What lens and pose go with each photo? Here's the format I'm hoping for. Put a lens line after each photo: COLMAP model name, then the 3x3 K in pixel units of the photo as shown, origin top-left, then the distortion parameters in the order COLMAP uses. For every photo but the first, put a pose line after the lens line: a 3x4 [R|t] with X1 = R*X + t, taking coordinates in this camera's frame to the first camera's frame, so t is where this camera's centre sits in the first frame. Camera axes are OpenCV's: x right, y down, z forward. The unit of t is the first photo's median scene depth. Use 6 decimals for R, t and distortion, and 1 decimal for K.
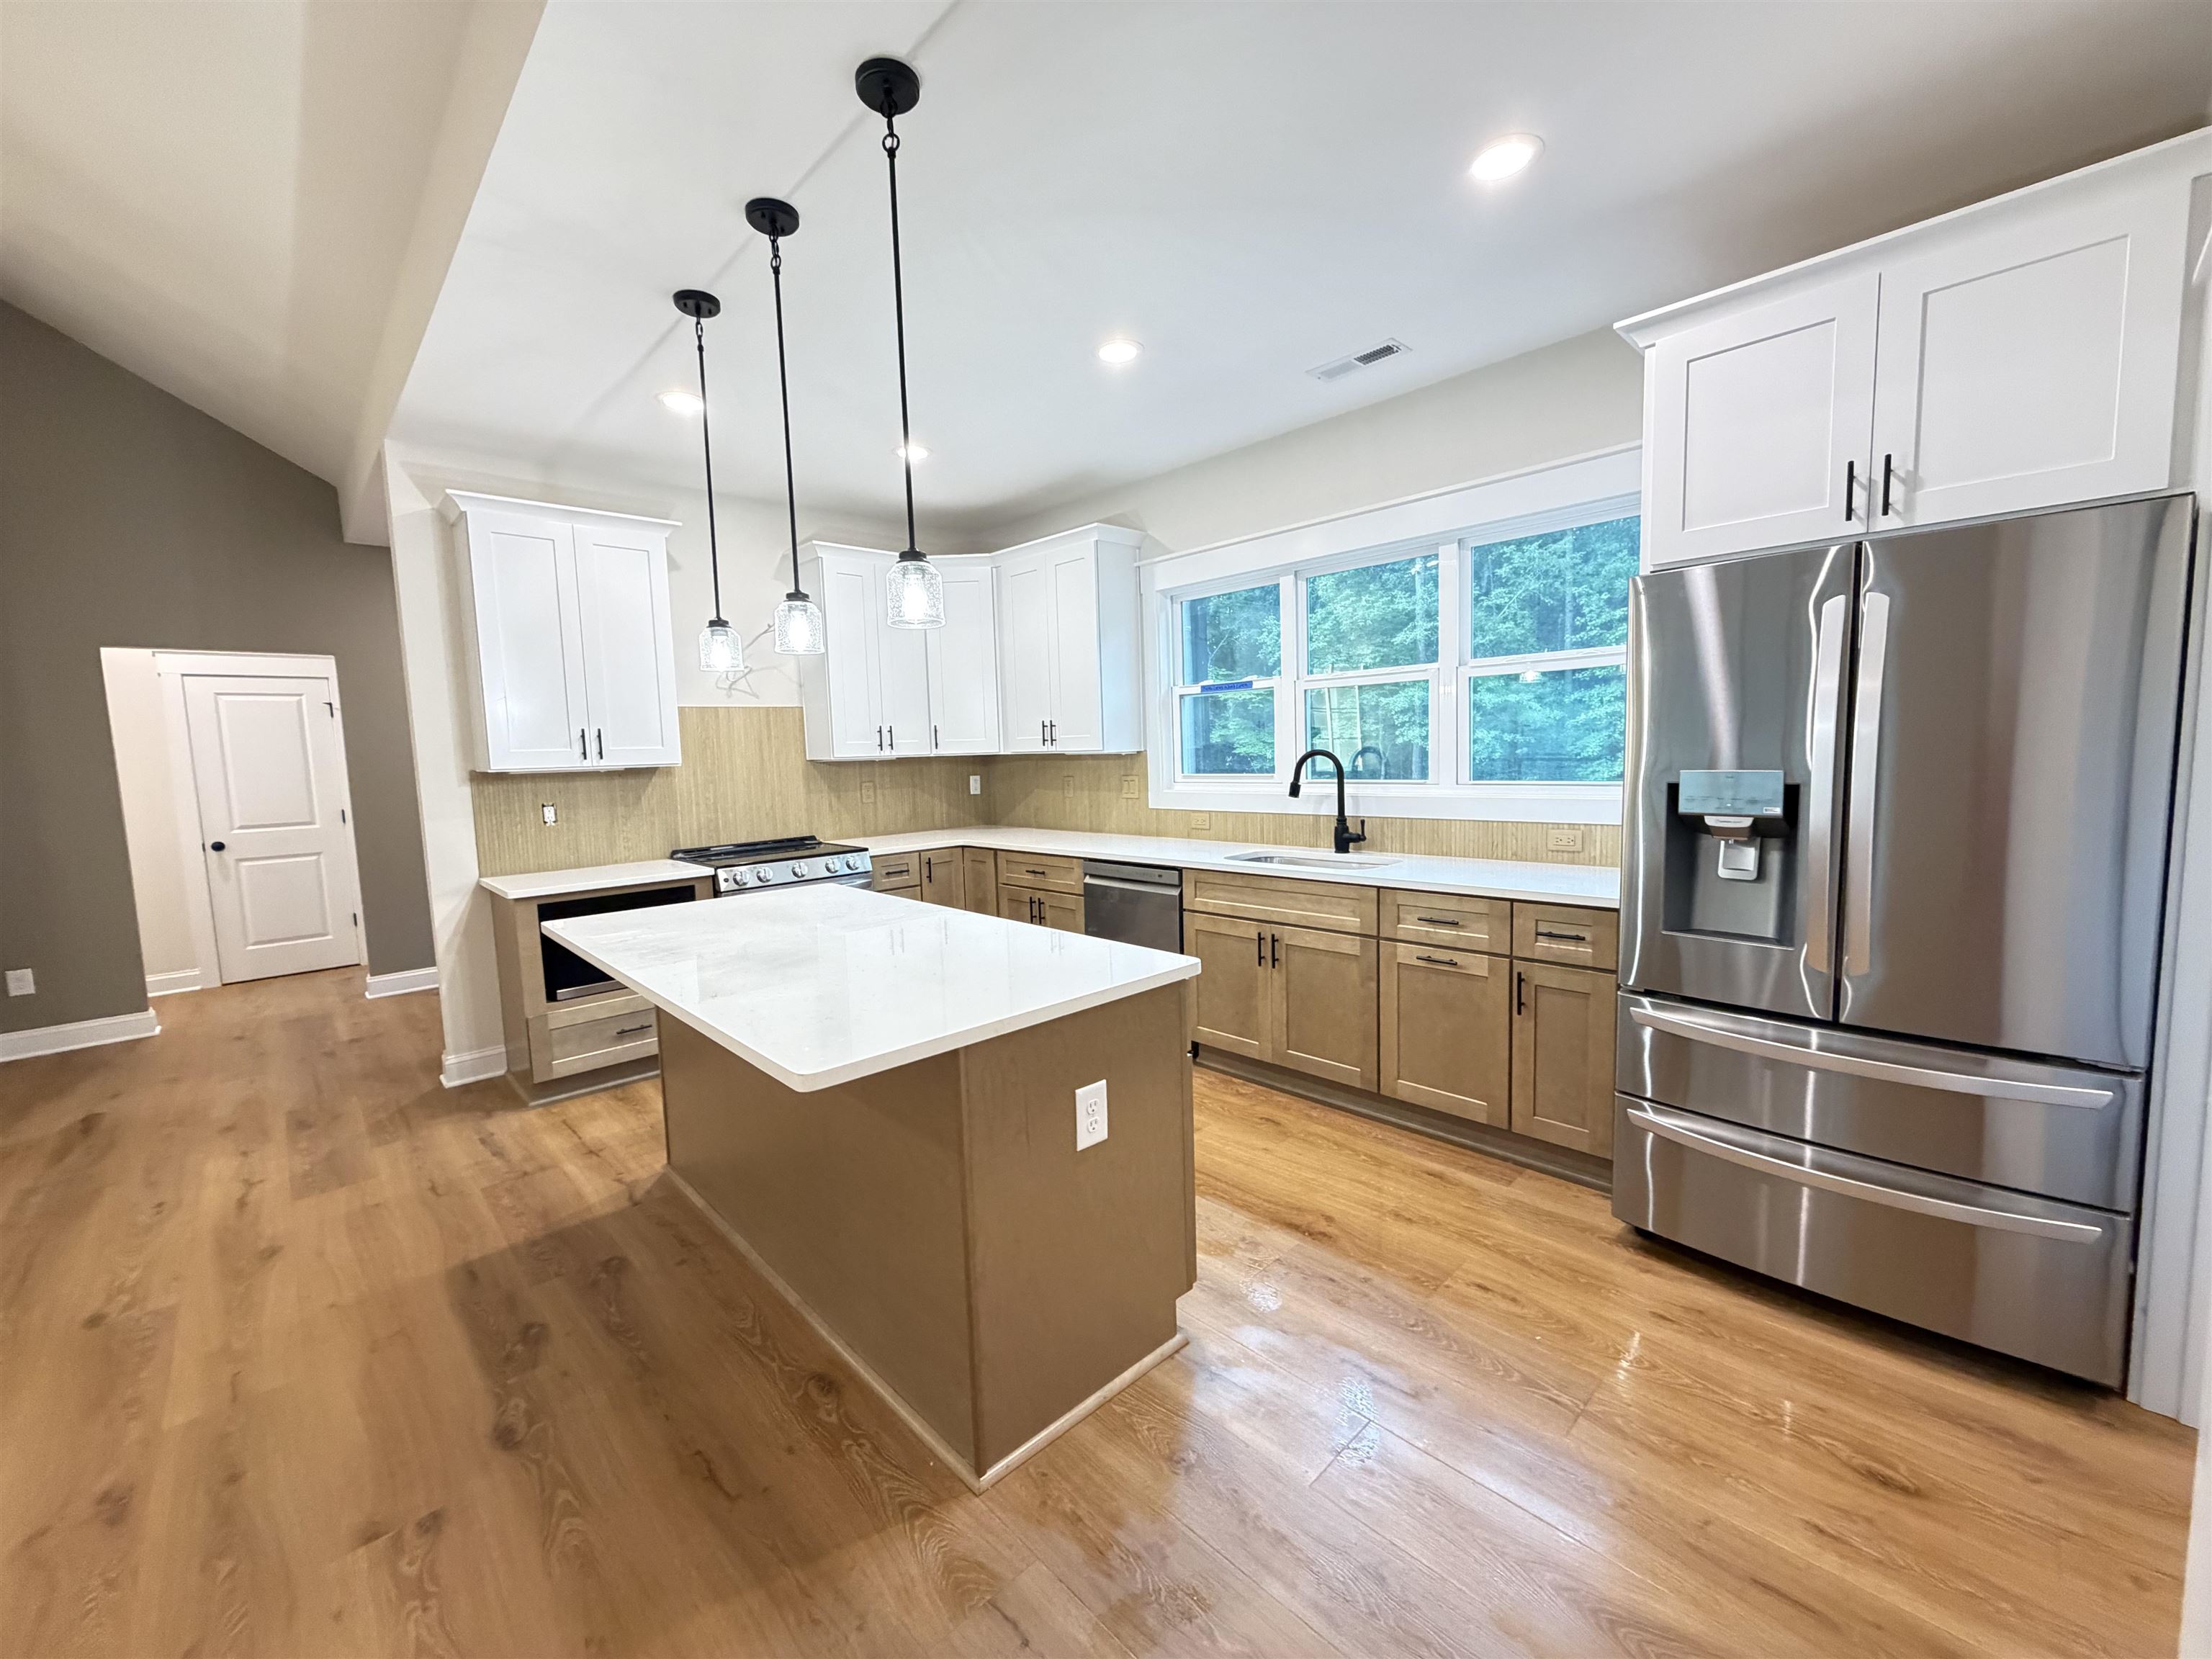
lens RADIAL K [[881.1, 0, 1105.8], [0, 881.1, 828.8], [0, 0, 1]] dist [-0.000484, -0.000016]
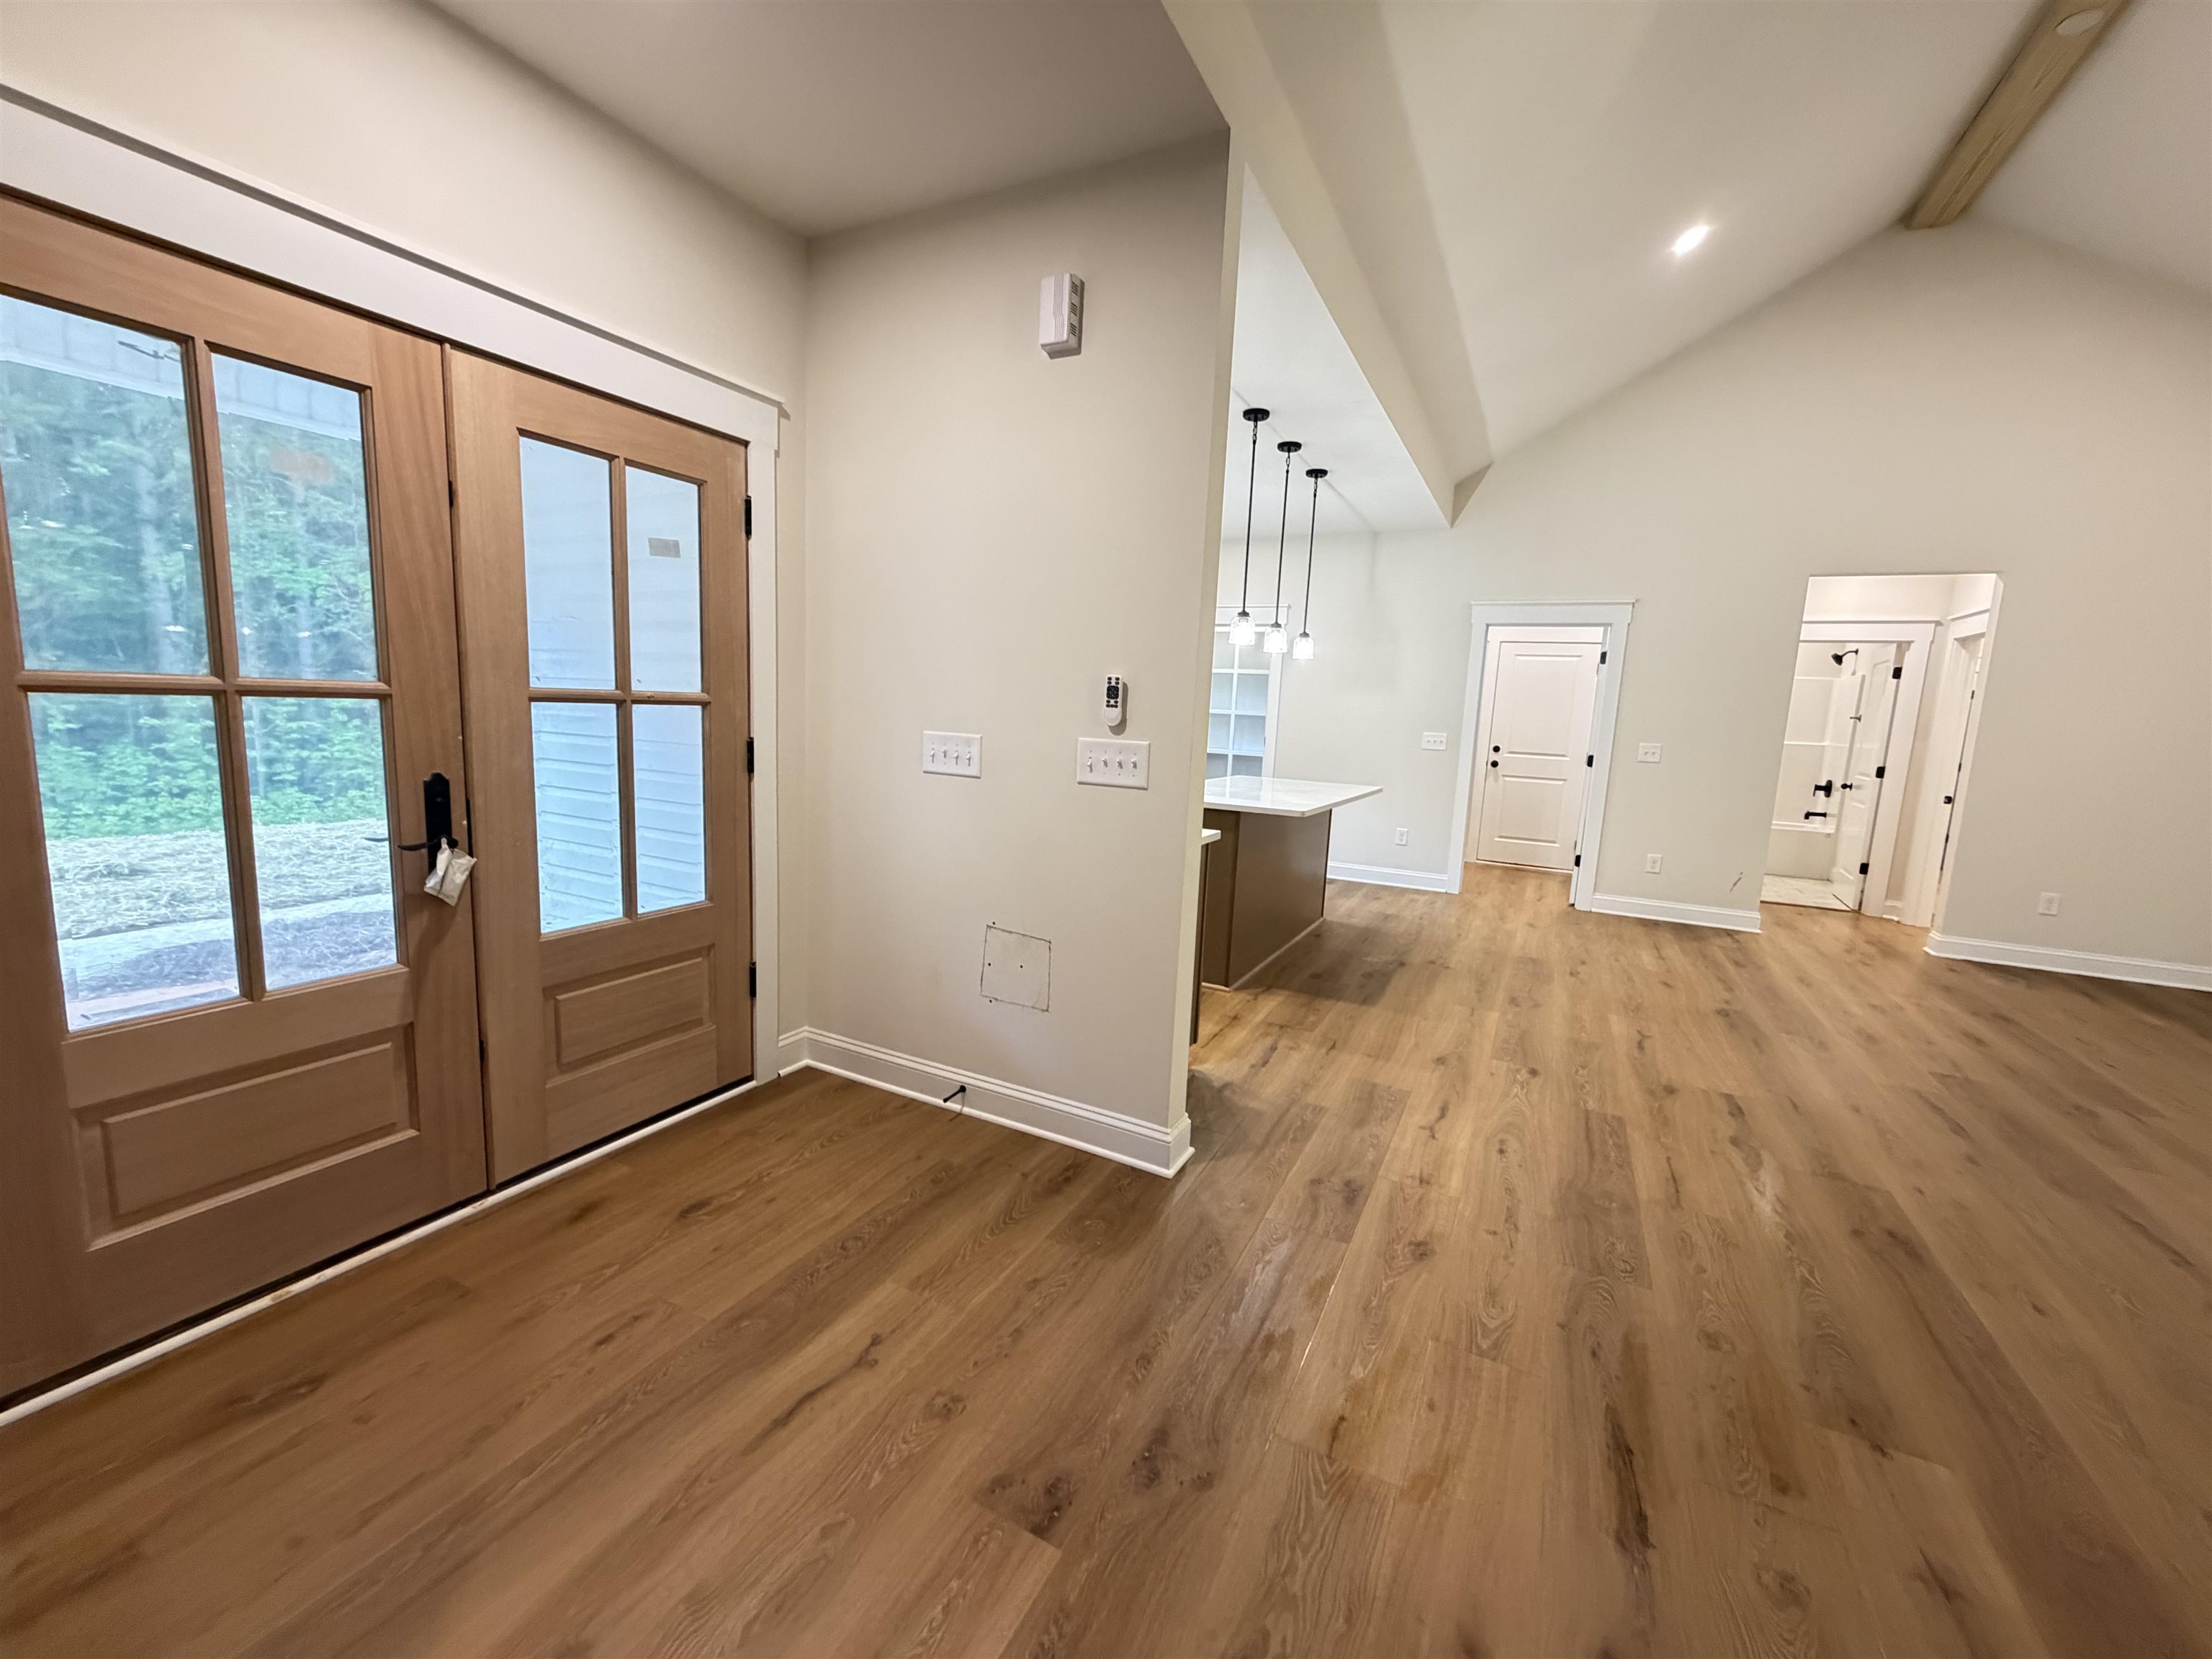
lens RADIAL K [[881.1, 0, 1104.2], [0, 881.1, 828.9], [0, 0, 1]] dist [-0.000484, -0.000016]
pose [[-0.326105, -0.116483, 0.938130, -1.880249], [0.054707, 0.988391, 0.141740, -0.083554], [-0.943749, 0.097545, -0.315947, 1.759721]]
